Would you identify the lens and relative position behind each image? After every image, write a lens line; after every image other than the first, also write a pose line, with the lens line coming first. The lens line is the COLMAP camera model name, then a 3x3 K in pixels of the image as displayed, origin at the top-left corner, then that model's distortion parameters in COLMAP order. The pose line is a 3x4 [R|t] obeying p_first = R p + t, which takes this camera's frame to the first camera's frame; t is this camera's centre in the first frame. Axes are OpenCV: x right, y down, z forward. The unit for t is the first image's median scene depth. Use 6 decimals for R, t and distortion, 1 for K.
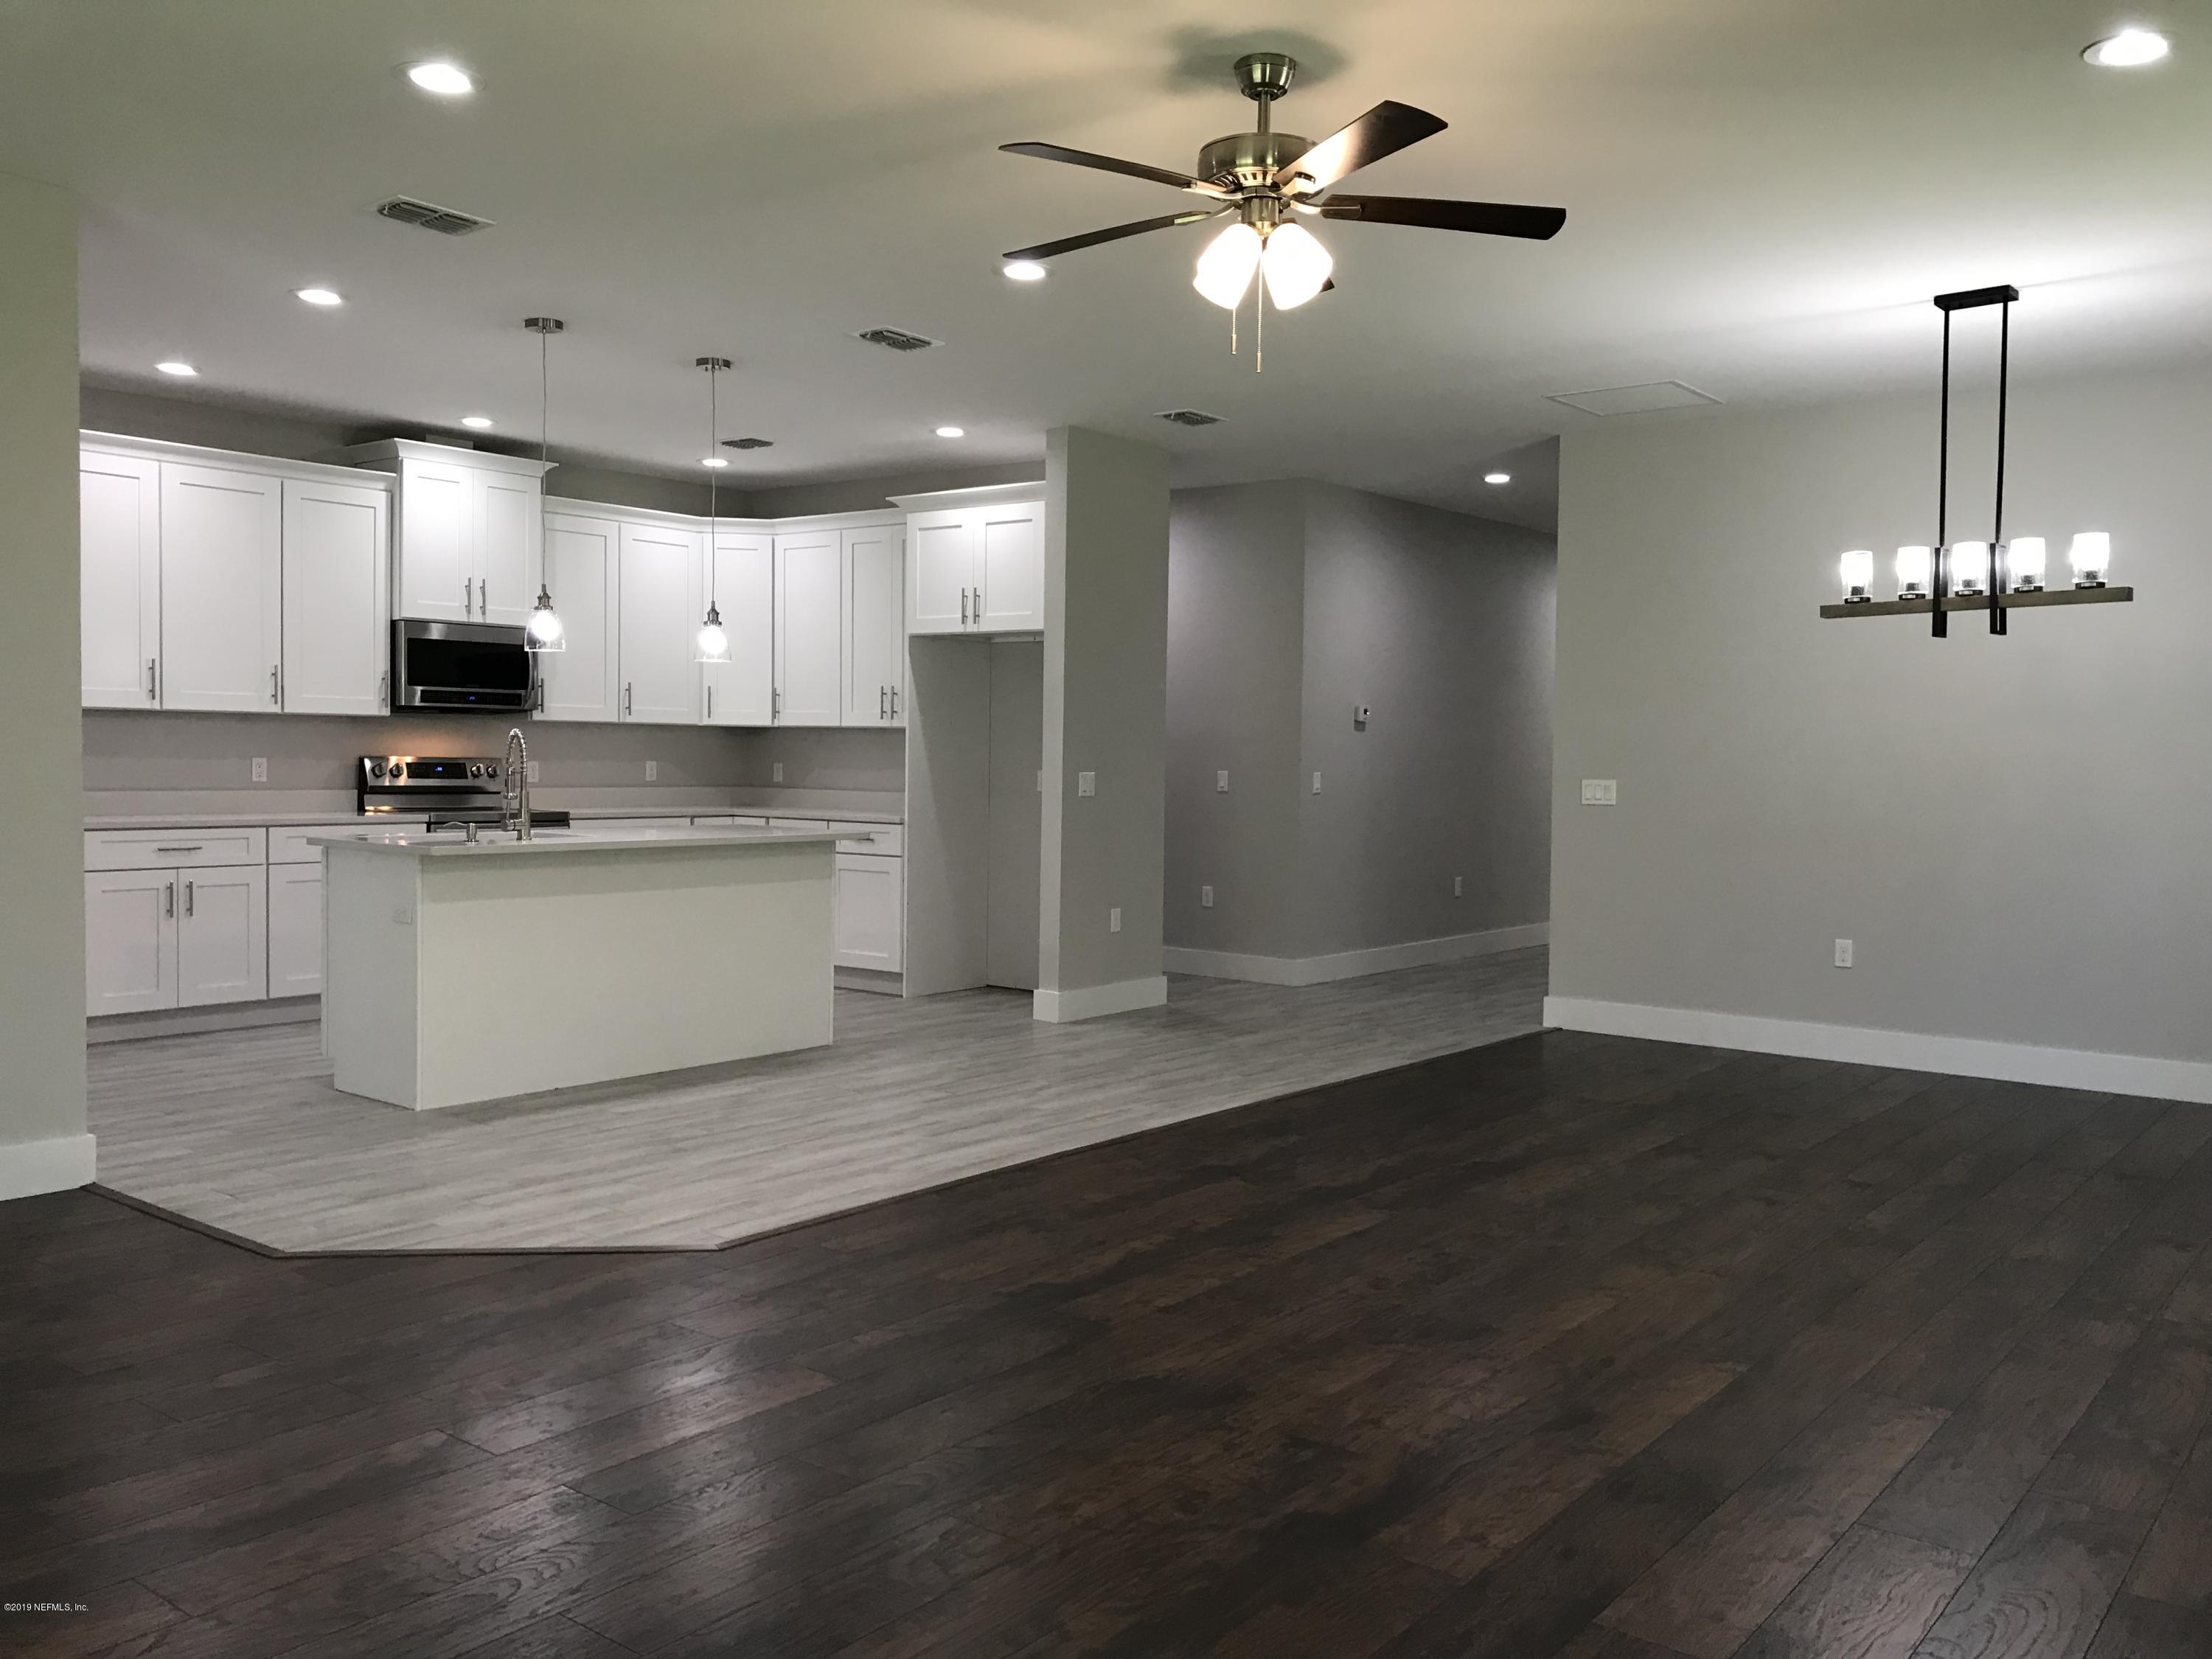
lens RADIAL K [[1810.0, 0, 1118.2], [0, 1810.0, 821.6], [0, 0, 1]] dist [0.030711, -0.032854]
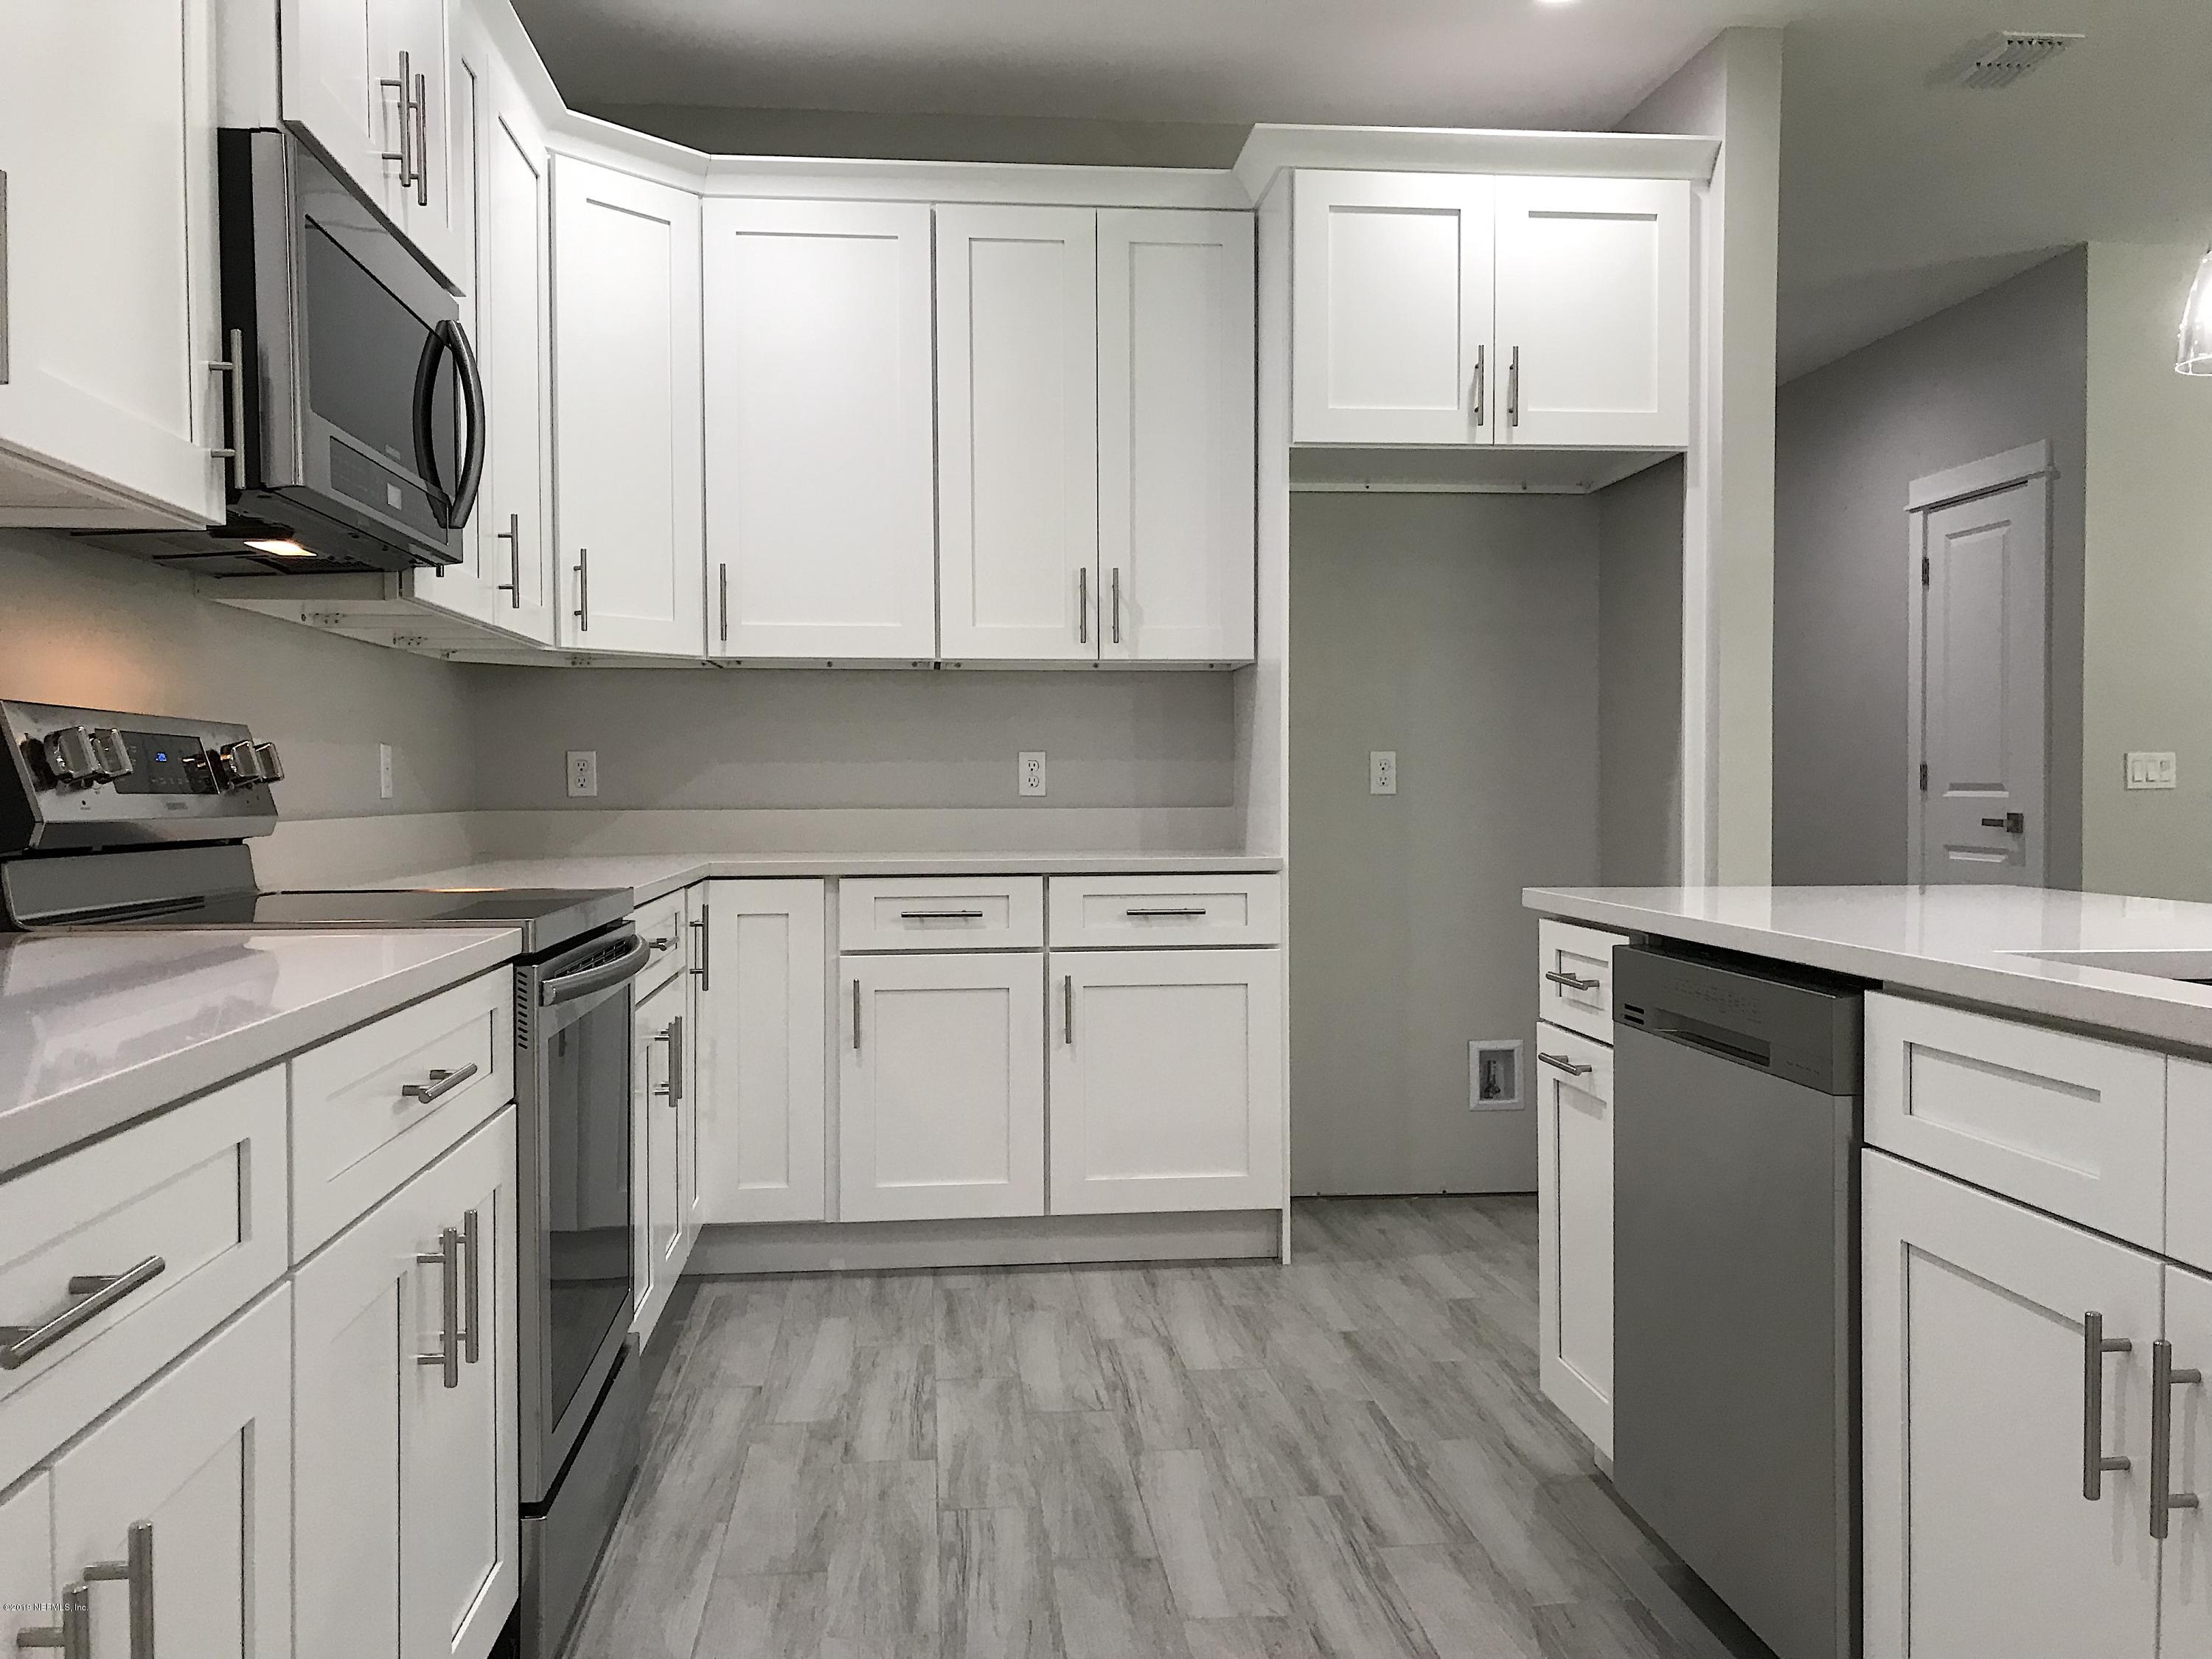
lens RADIAL K [[1810.0, 0, 1111.4], [0, 1810.0, 834.0], [0, 0, 1]] dist [0.030711, -0.032854]
pose [[0.723310, -0.036551, 0.689555, -0.486035], [0.042463, 0.999063, 0.008415, -0.014300], [-0.689216, 0.023194, 0.724184, 0.750618]]
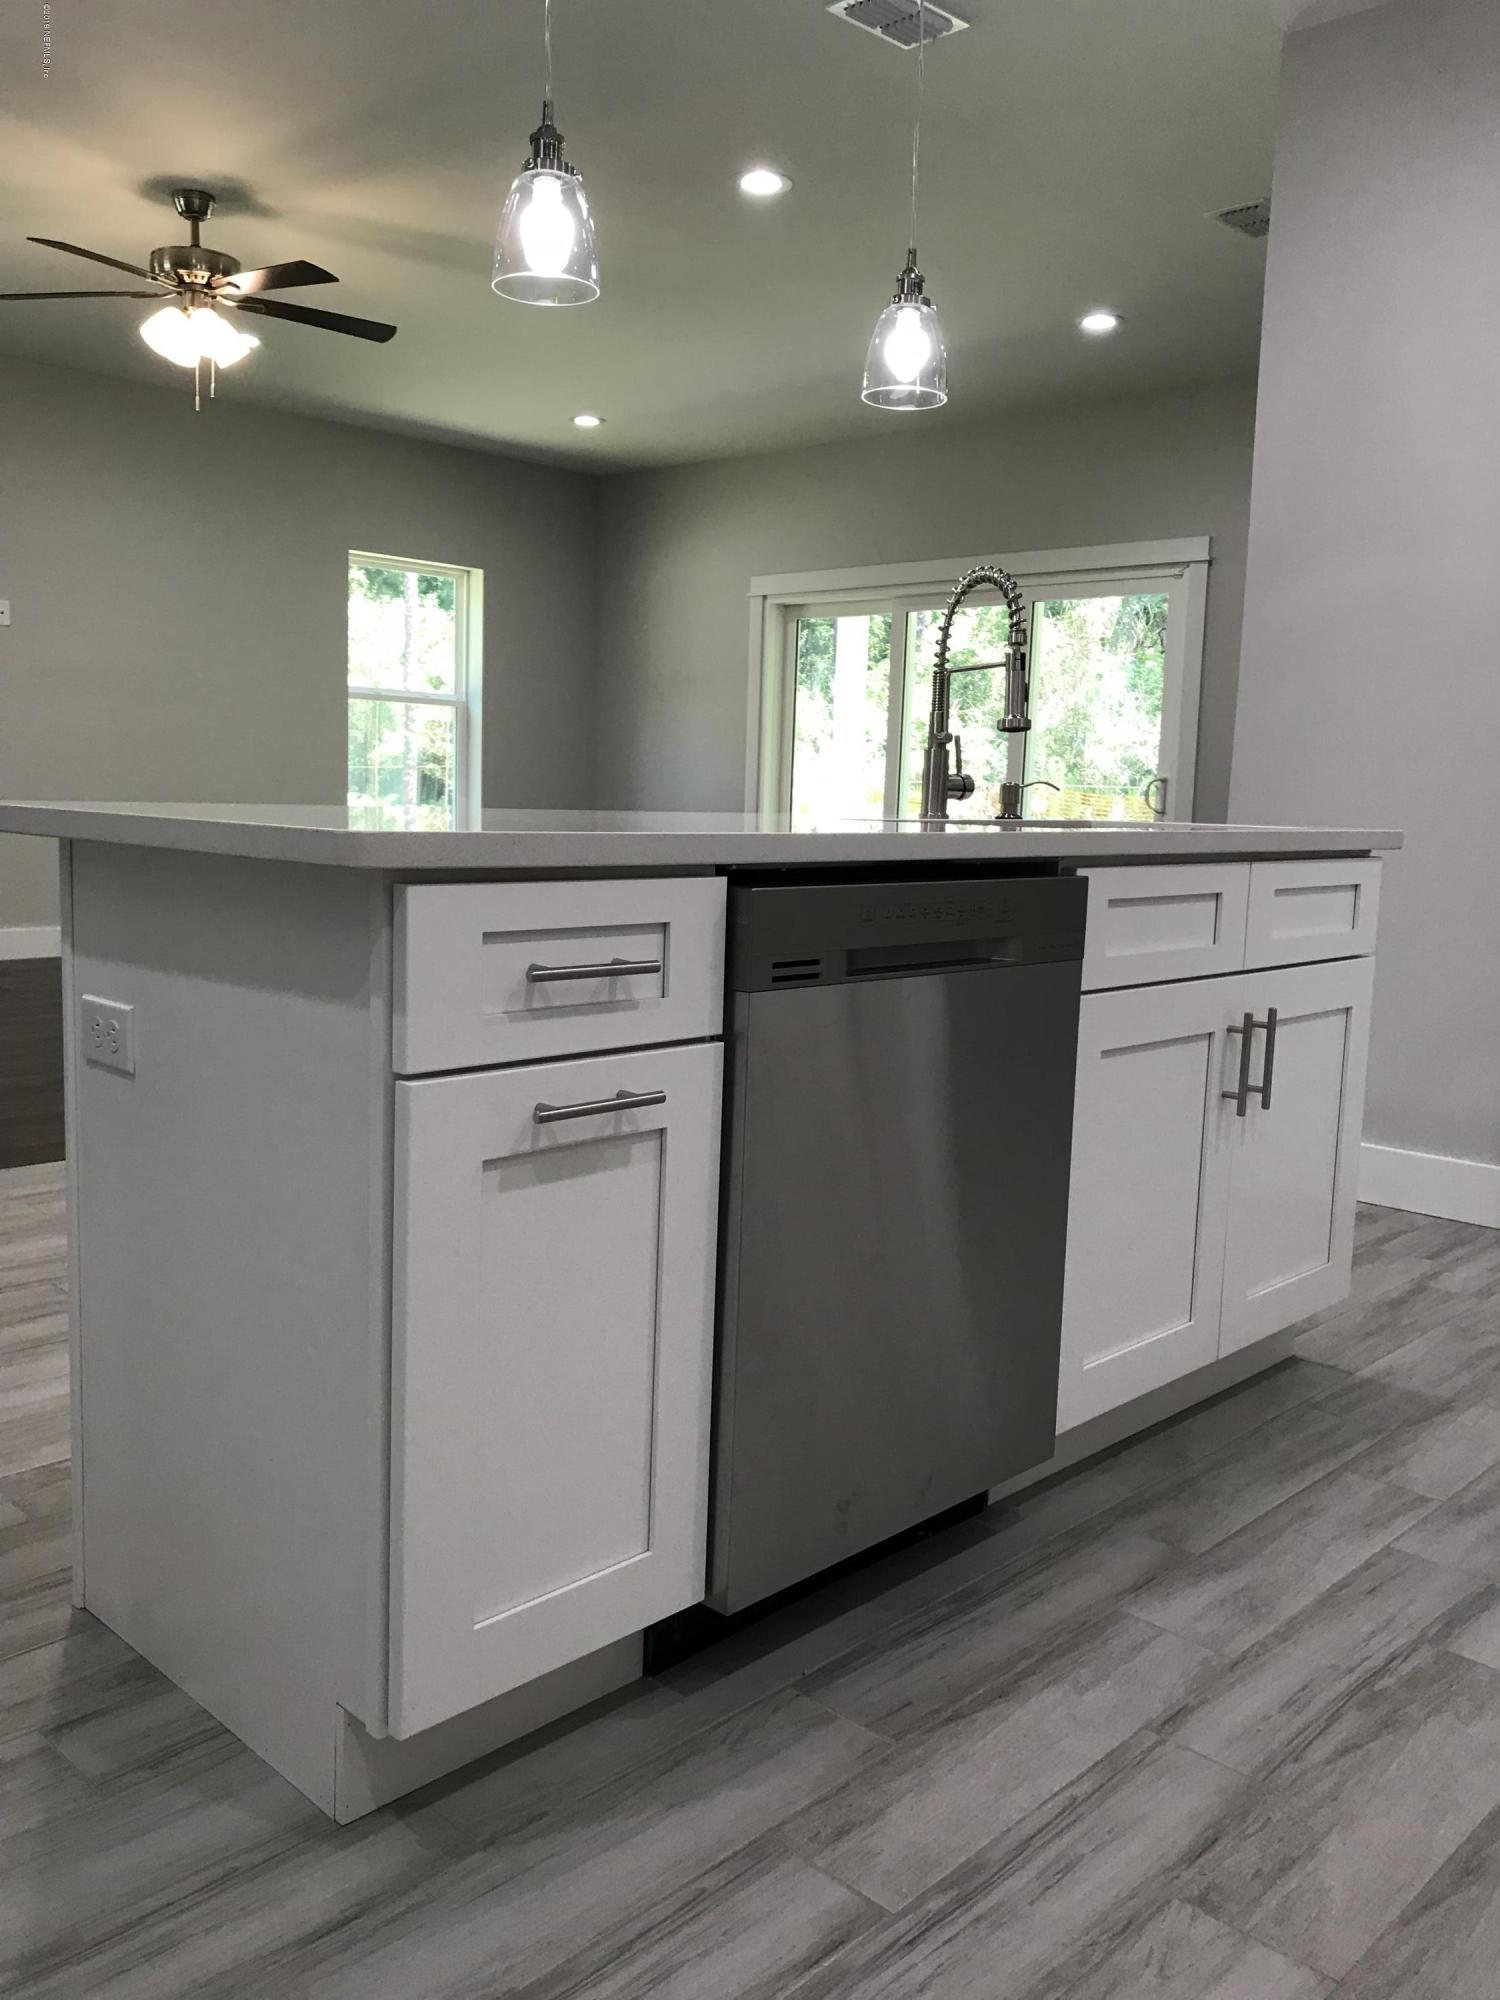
lens RADIAL K [[1636.5, 0, 743.7], [0, 1636.5, 1011.3], [0, 0, 1]] dist [0.030711, -0.032854]
pose [[-0.993108, -0.063468, 0.098531, -0.246429], [-0.044974, 0.982694, 0.179695, -0.009742], [-0.108231, 0.174026, -0.978775, 1.089044]]
